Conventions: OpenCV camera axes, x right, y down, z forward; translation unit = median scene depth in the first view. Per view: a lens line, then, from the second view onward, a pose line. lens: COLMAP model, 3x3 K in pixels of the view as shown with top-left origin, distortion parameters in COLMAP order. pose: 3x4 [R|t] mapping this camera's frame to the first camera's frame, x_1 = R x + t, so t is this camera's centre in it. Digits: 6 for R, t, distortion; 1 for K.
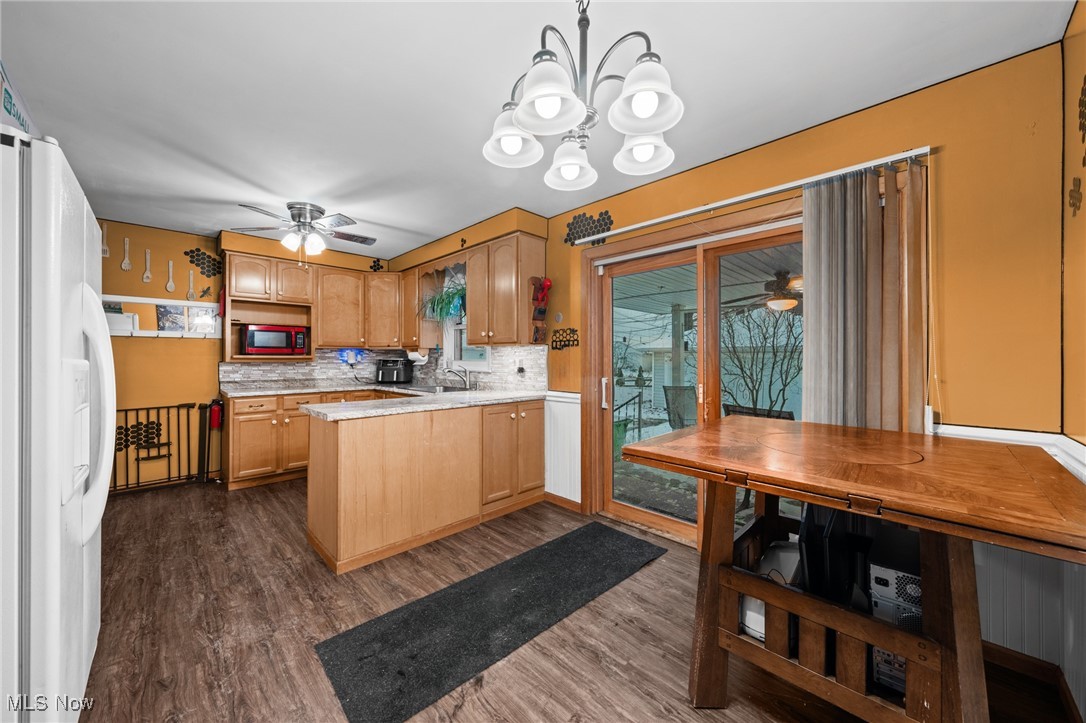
lens RADIAL K [[391.1, 0, 539.2], [0, 391.1, 357.8], [0, 0, 1]] dist [-0.001205, -0.000132]
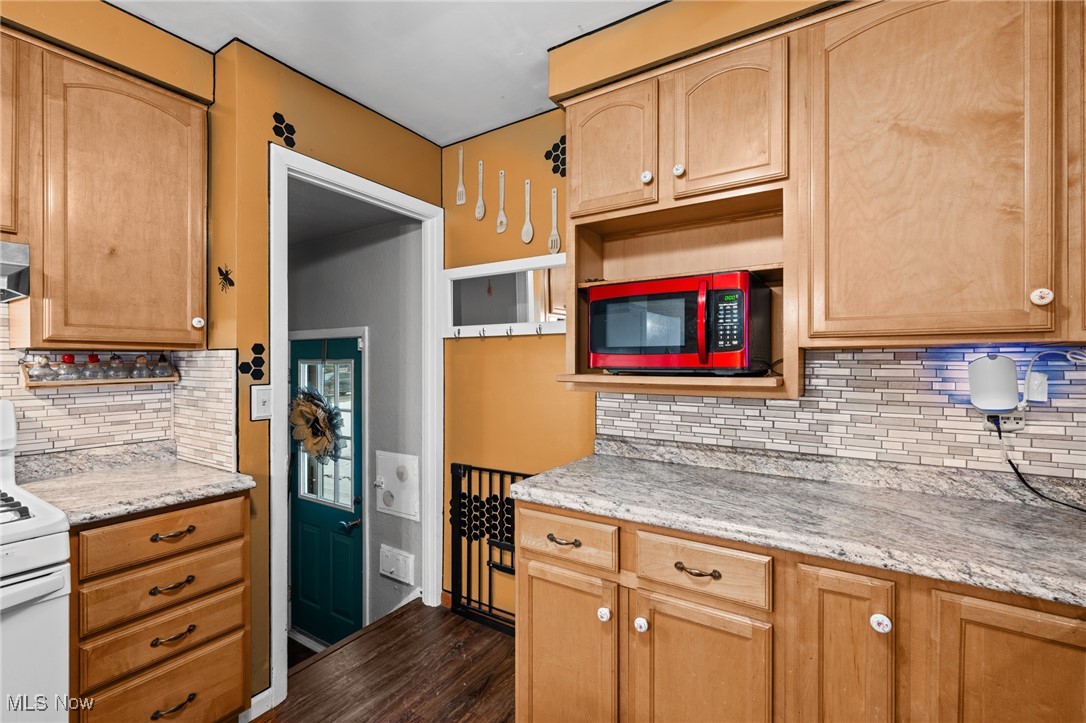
lens RADIAL K [[470.5, 0, 556.6], [0, 470.5, 364.1], [0, 0, 1]] dist [-0.003338, -0.000306]
pose [[0.231378, 0.001920, -0.972862, -0.400998], [-0.001439, 0.999998, 0.001632, -0.018554], [0.972863, 0.001022, 0.231380, 1.009037]]
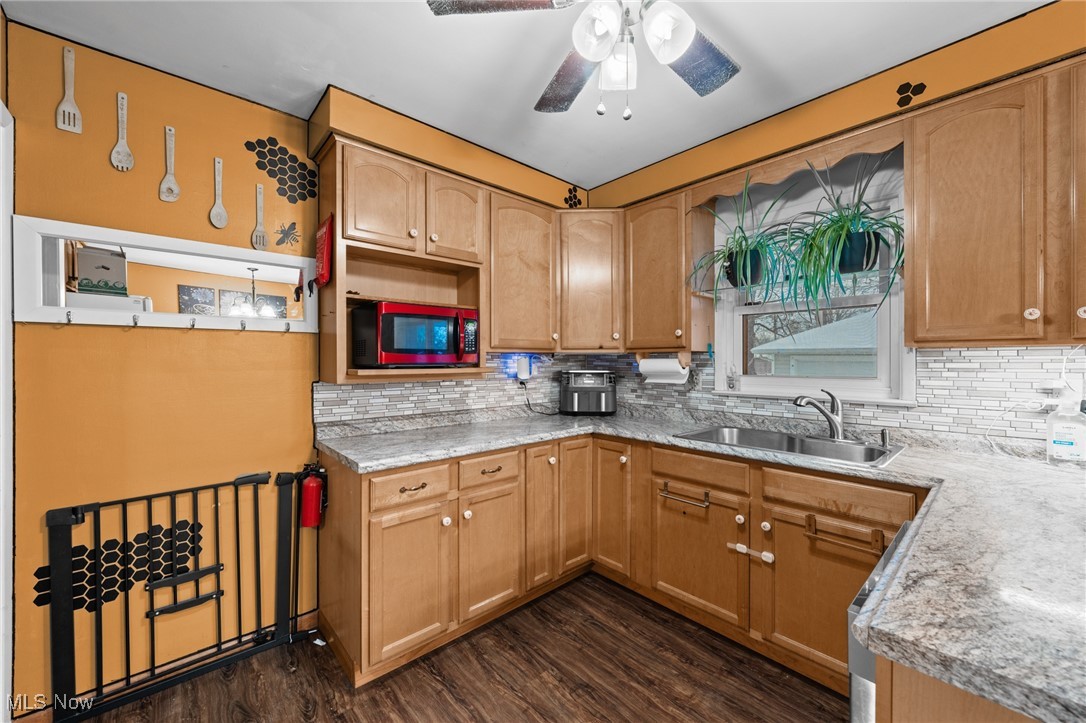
lens RADIAL K [[416.9, 0, 541.2], [0, 416.9, 362.8], [0, 0, 1]] dist [-0.001156, 0.000273]
pose [[0.998804, -0.001700, -0.048873, -0.620832], [0.001980, 0.999982, 0.005678, -0.018351], [0.048862, -0.005768, 0.998789, 0.608356]]
